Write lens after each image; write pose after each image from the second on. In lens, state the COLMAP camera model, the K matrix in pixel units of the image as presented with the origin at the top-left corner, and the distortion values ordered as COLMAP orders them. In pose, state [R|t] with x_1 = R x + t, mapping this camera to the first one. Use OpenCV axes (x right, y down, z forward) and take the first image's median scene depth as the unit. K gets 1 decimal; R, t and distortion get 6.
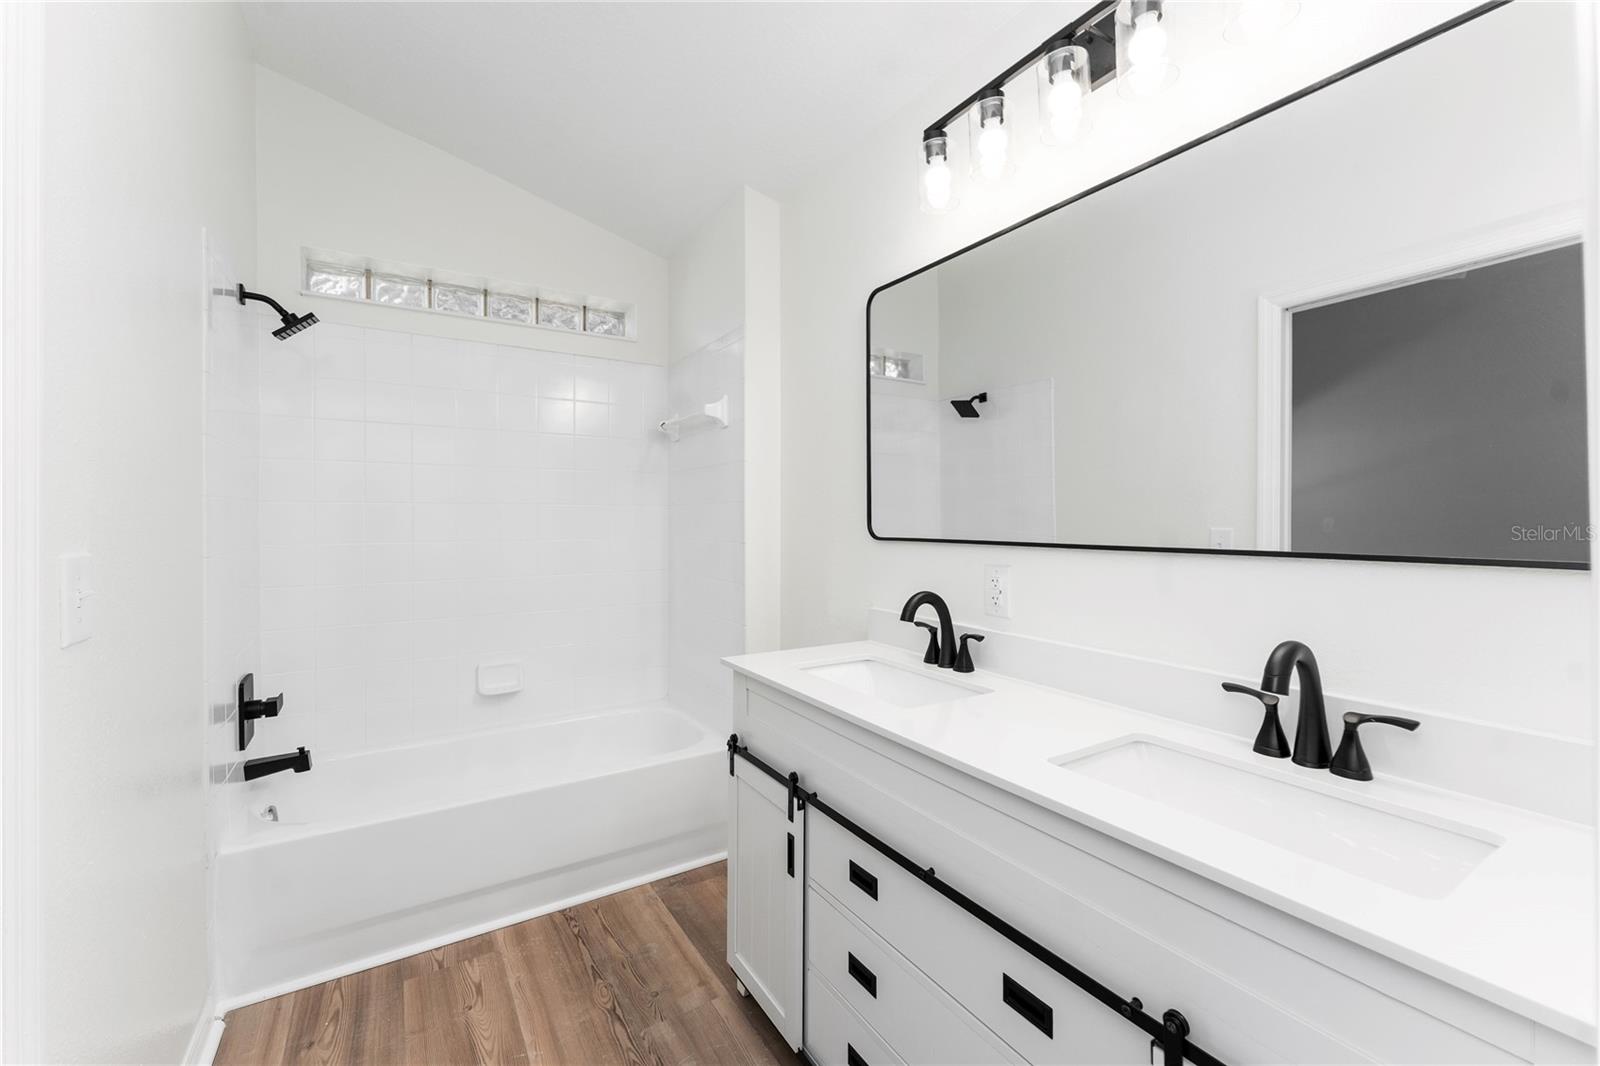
lens RADIAL K [[640.3, 0, 810.7], [0, 640.3, 521.4], [0, 0, 1]] dist [-0.002485, 0.000777]
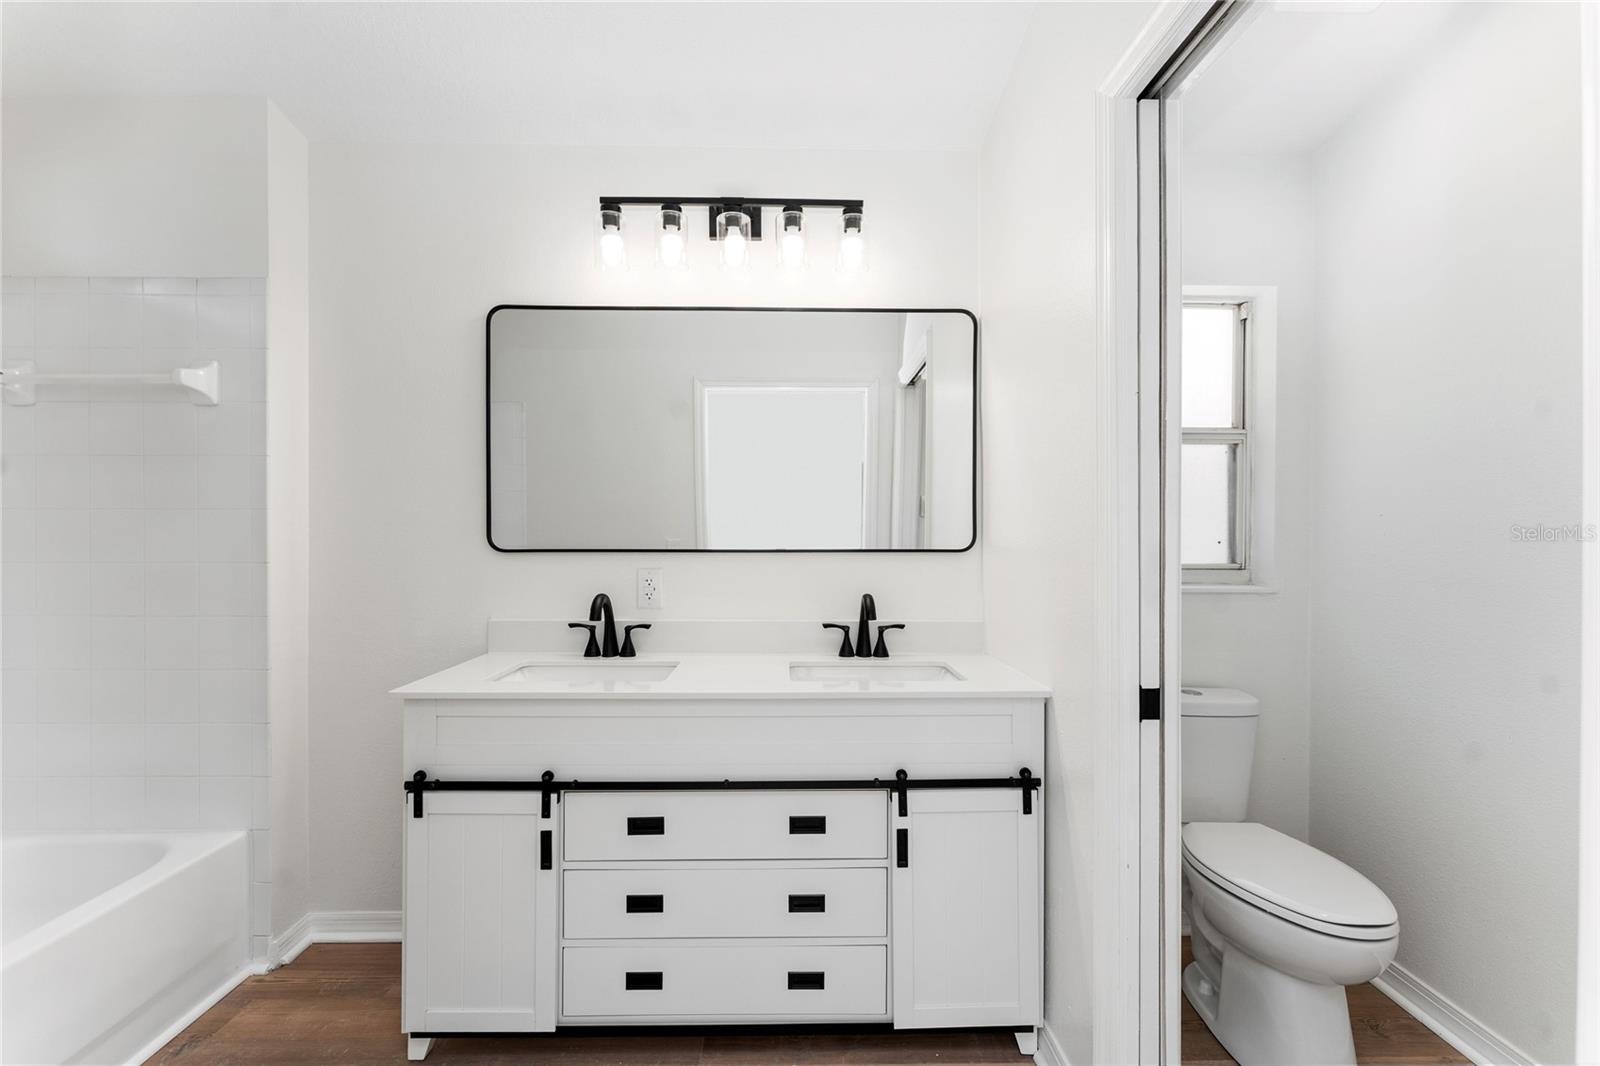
lens RADIAL K [[640.3, 0, 787.7], [0, 640.3, 533.5], [0, 0, 1]] dist [-0.002485, 0.000777]
pose [[0.535881, -0.004228, 0.844283, -0.633378], [0.000733, 0.999989, 0.004543, -0.005700], [-0.844293, -0.001816, 0.535878, 0.087556]]
